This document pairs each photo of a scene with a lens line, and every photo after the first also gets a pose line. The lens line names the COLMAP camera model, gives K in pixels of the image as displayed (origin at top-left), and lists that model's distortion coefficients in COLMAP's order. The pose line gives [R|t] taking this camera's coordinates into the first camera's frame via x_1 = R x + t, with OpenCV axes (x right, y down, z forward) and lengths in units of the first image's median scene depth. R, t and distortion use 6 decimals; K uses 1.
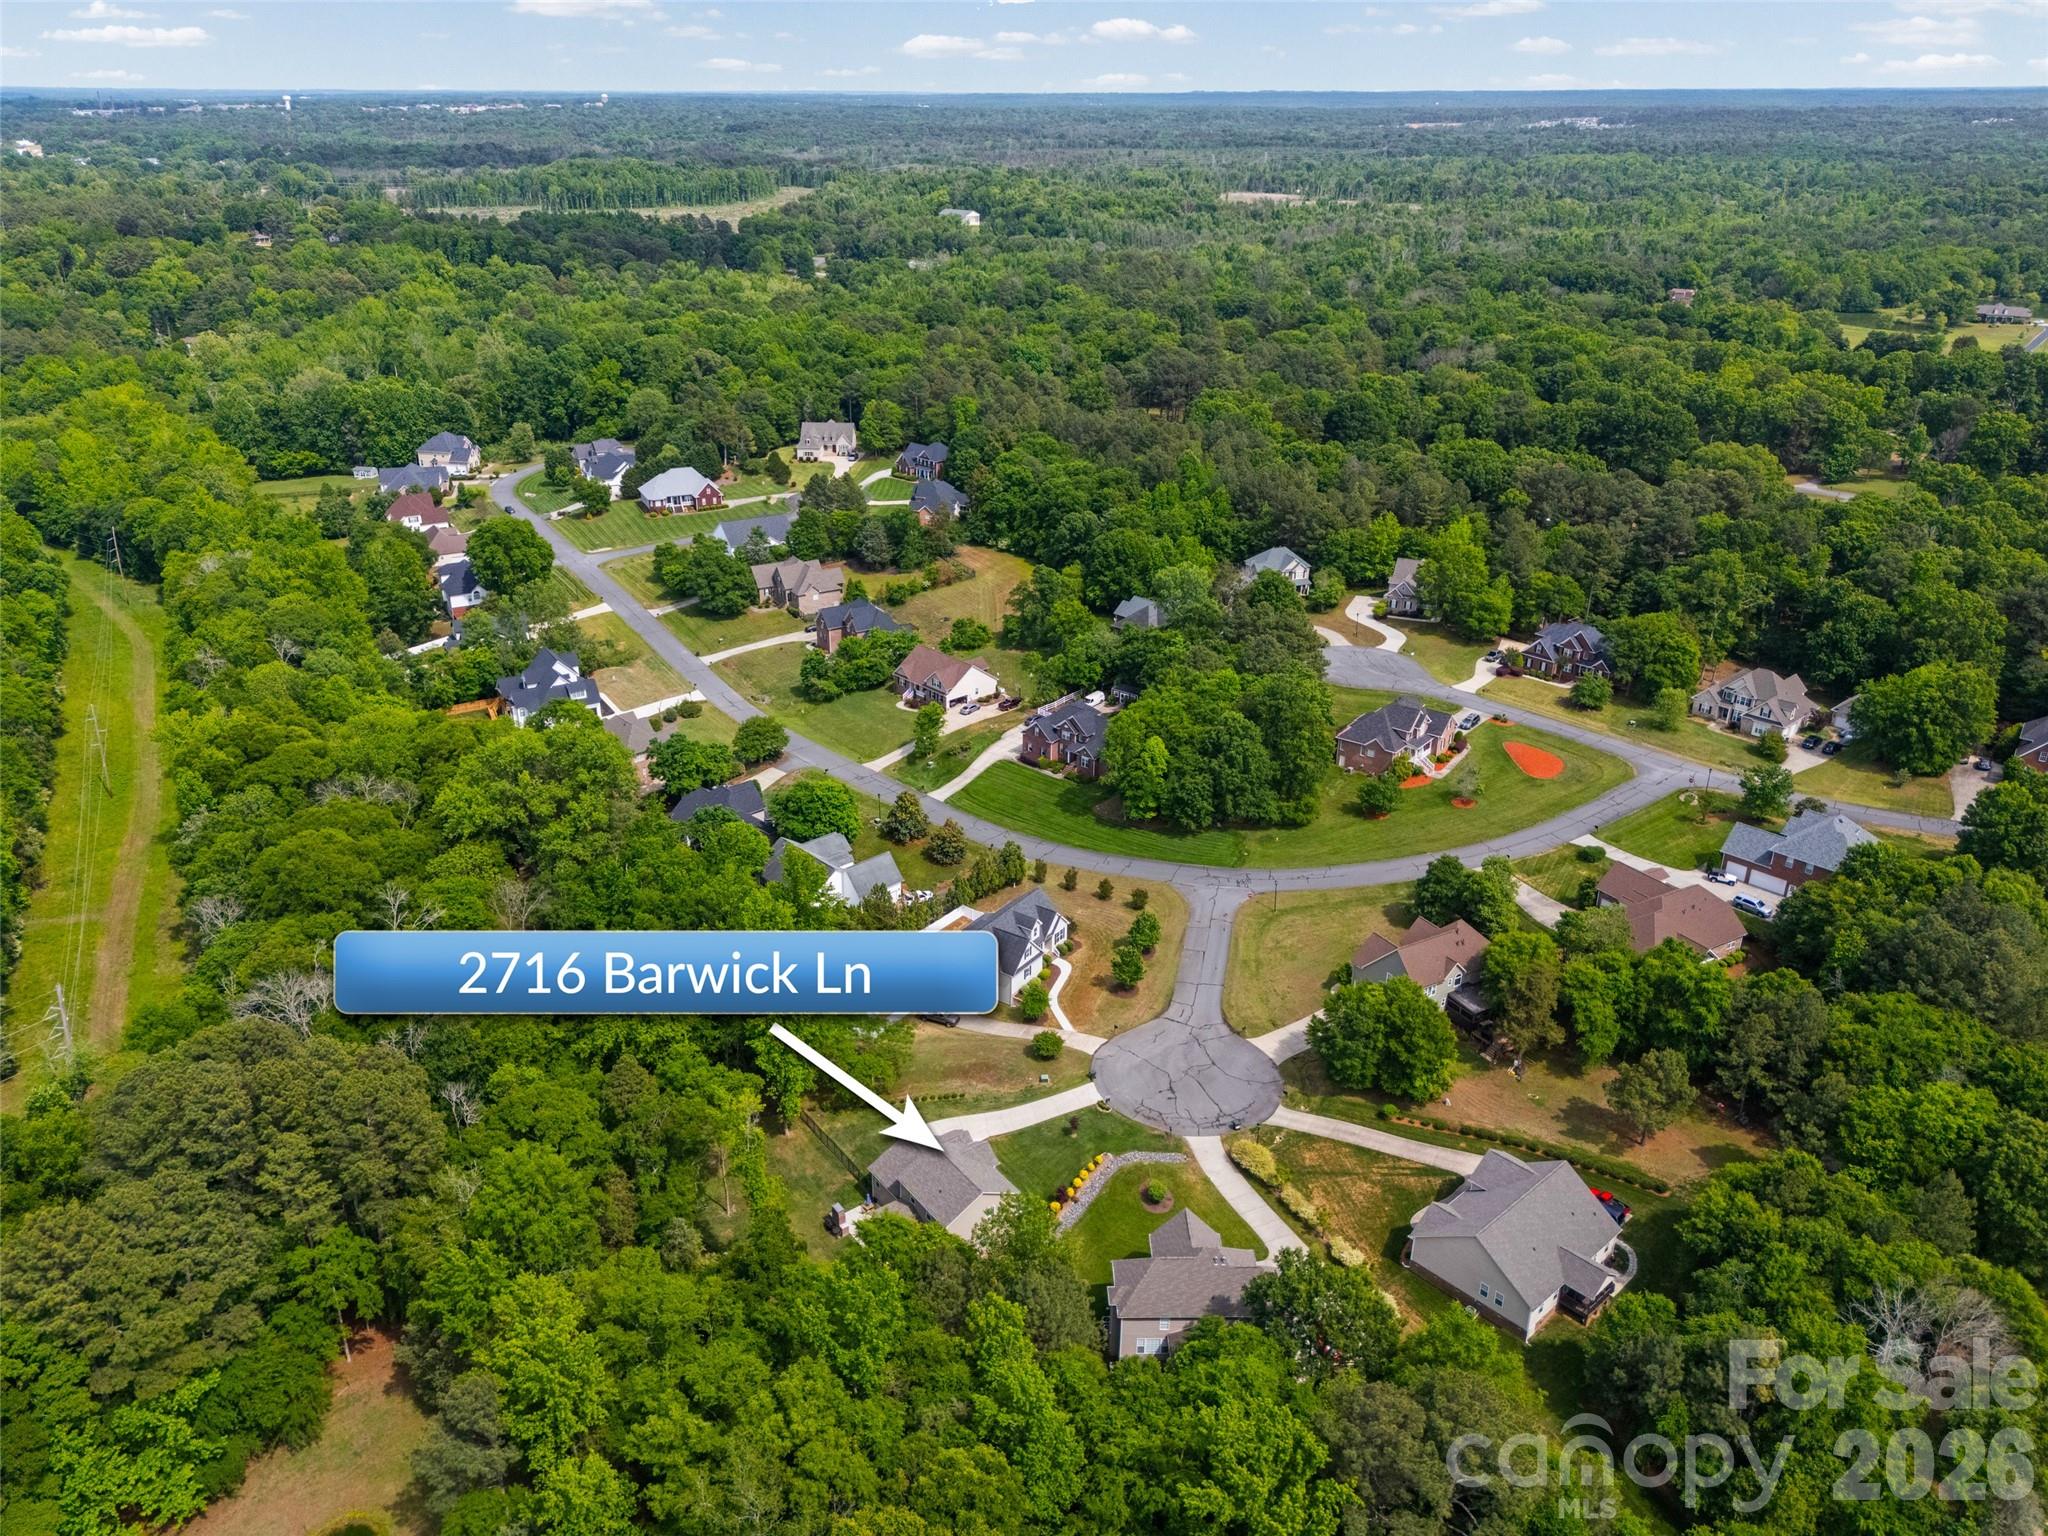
lens RADIAL K [[1469.7, 0, 1023.5], [0, 1469.7, 794.7], [0, 0, 1]] dist [0.041038, -0.007447]
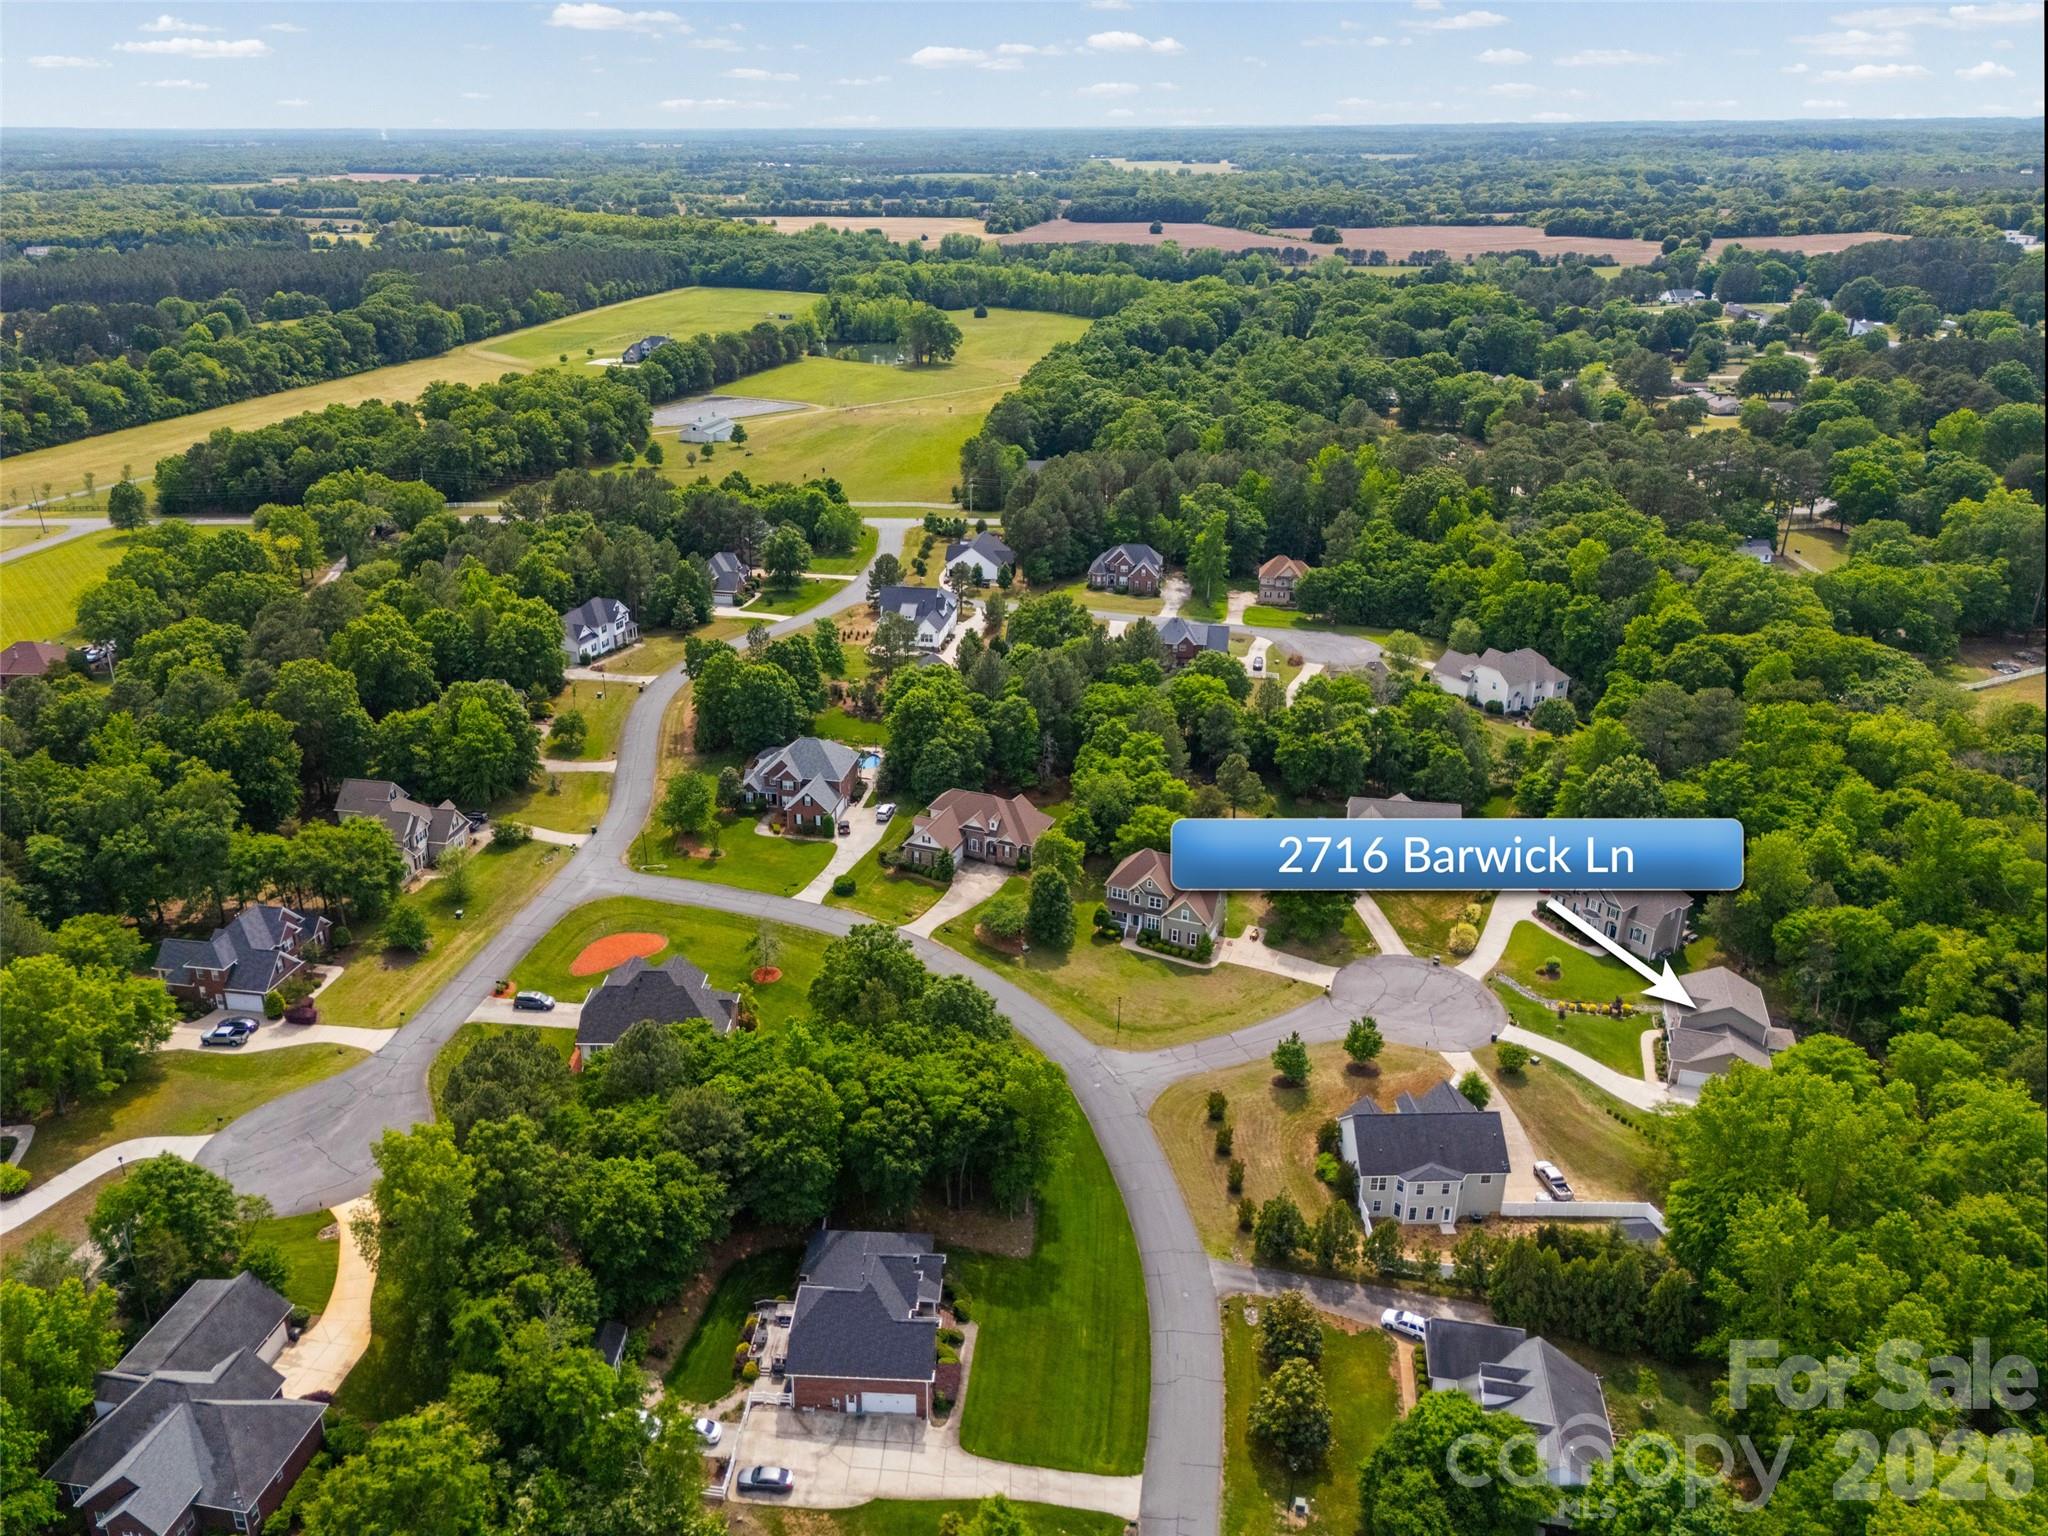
lens RADIAL K [[1469.7, 0, 1023.5], [0, 1469.7, 794.7], [0, 0, 1]] dist [0.041038, -0.007447]
pose [[0.999956, -0.002986, 0.008924, -0.593830], [0.003041, 0.999976, -0.006188, 0.079691], [-0.008905, 0.006215, 0.999941, -0.158156]]
